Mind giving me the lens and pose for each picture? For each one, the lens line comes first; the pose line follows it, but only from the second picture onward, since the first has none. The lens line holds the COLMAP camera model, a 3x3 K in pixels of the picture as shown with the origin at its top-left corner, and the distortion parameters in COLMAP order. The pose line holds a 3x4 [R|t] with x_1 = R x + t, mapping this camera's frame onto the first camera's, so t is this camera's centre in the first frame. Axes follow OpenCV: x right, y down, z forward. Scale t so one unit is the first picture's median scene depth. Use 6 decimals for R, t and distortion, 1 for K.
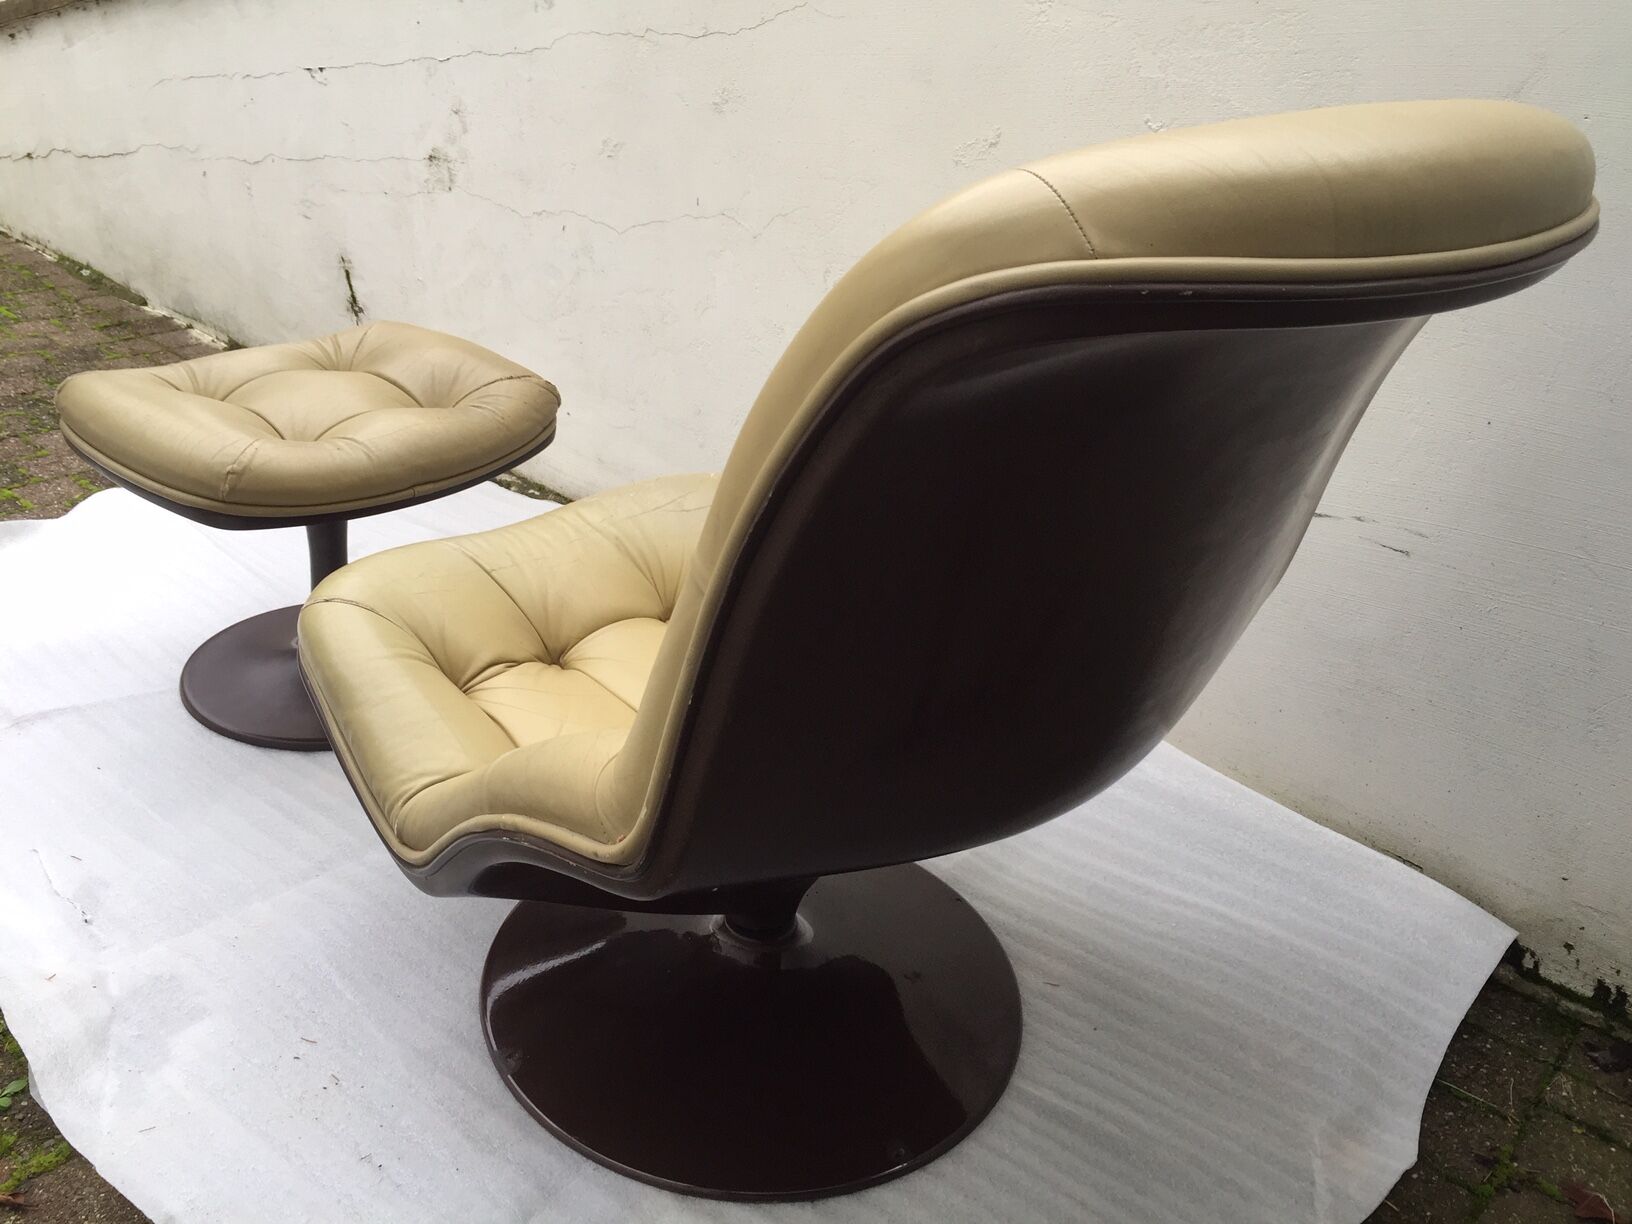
lens RADIAL K [[1361.4, 0, 821.1], [0, 1361.4, 622.0], [0, 0, 1]] dist [0.066293, -0.105368]
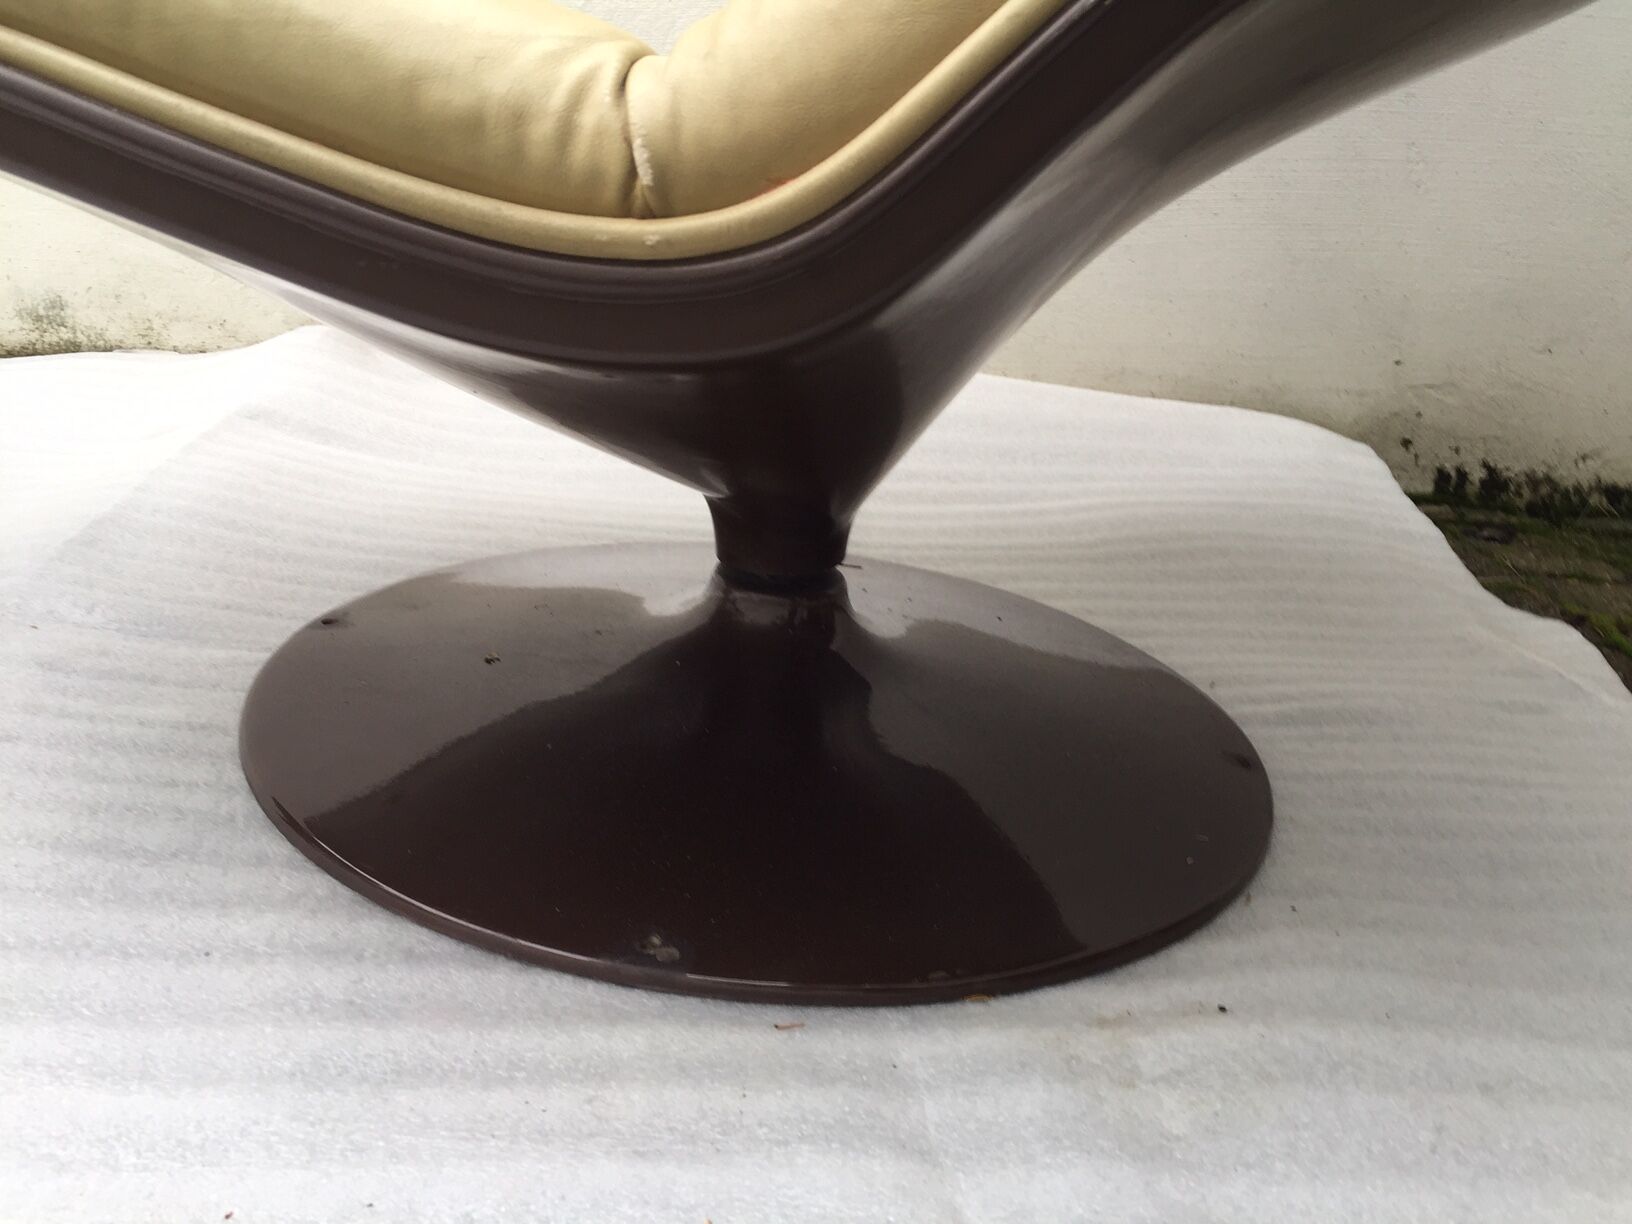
lens RADIAL K [[1361.4, 0, 821.1], [0, 1361.4, 622.0], [0, 0, 1]] dist [0.066293, -0.105368]
pose [[0.747941, -0.258676, 0.611286, -0.229746], [0.278955, 0.958159, 0.064146, 0.132908], [-0.602303, 0.122544, 0.788806, 0.390258]]
